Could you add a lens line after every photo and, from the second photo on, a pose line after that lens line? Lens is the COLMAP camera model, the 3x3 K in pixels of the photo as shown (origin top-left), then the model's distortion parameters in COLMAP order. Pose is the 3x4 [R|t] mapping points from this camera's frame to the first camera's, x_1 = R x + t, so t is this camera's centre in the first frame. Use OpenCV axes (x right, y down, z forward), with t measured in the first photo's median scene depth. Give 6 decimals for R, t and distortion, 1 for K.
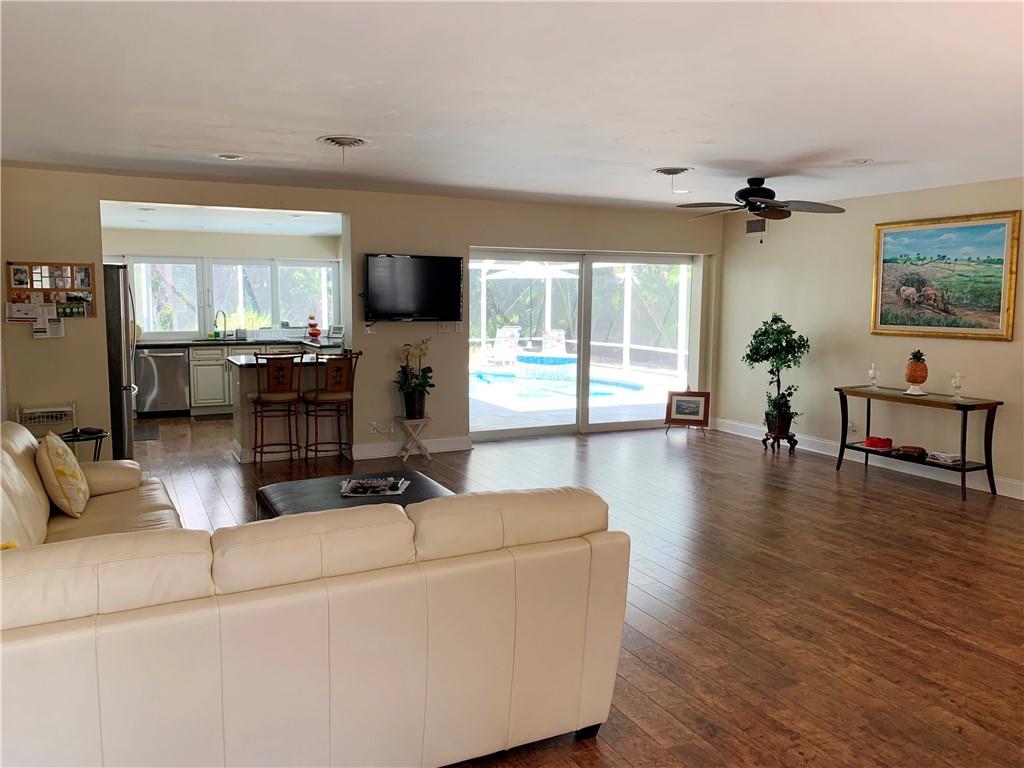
lens RADIAL K [[780.3, 0, 508.2], [0, 780.3, 380.2], [0, 0, 1]] dist [0.056422, -0.080465]
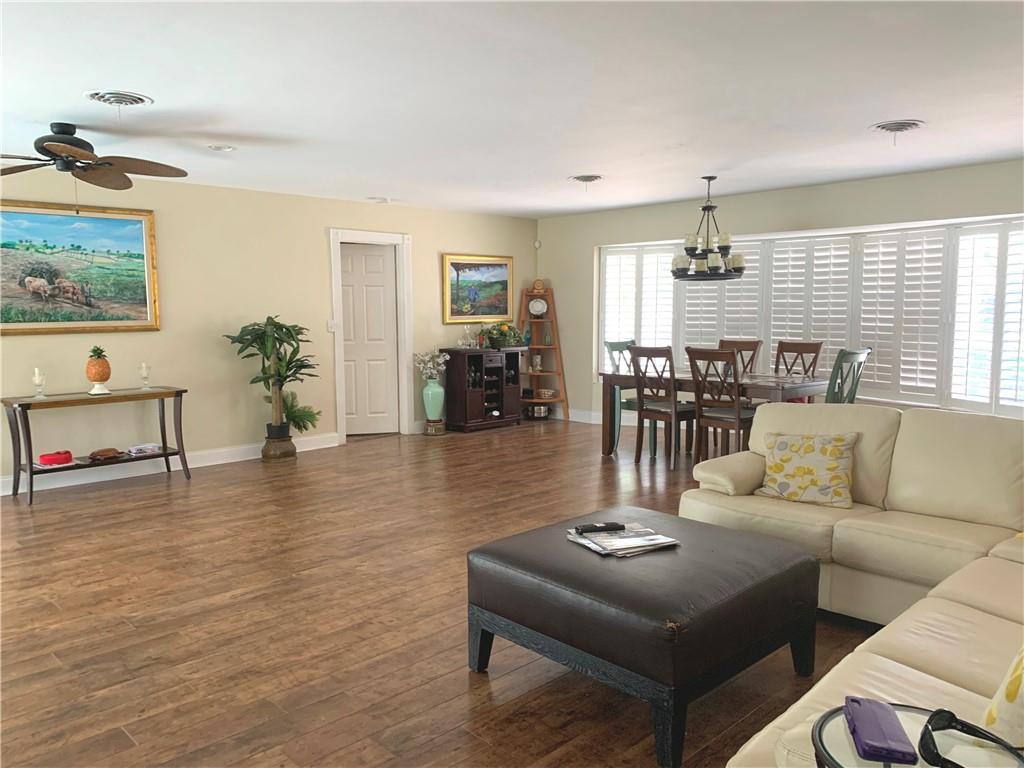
lens RADIAL K [[780.3, 0, 508.2], [0, 780.3, 380.2], [0, 0, 1]] dist [0.056422, -0.080465]
pose [[-0.310220, -0.092840, 0.946121, -0.519177], [0.107450, 0.985419, 0.131928, -0.069940], [-0.944573, 0.142587, -0.295720, 0.830680]]
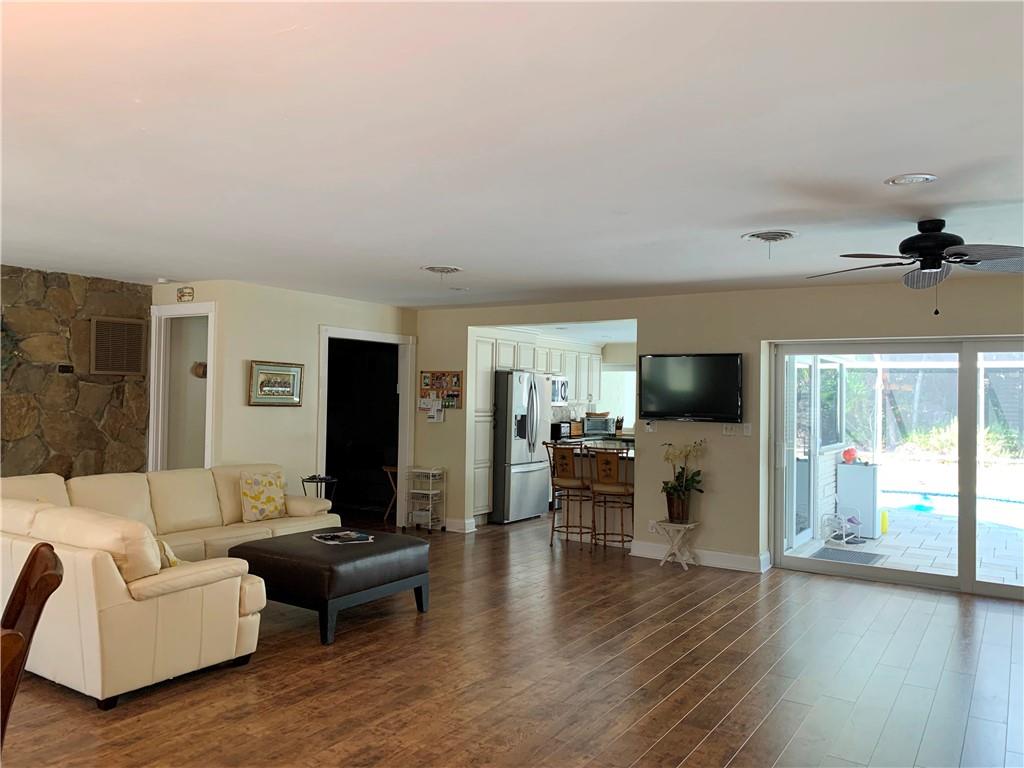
lens RADIAL K [[786.3, 0, 511.1], [0, 786.3, 358.0], [0, 0, 1]] dist [0.070234, -0.087221]
pose [[0.507915, -0.041138, -0.860424, 0.694294], [-0.108957, 0.987768, -0.111544, -0.022505], [0.854489, 0.150404, 0.497220, 0.356090]]
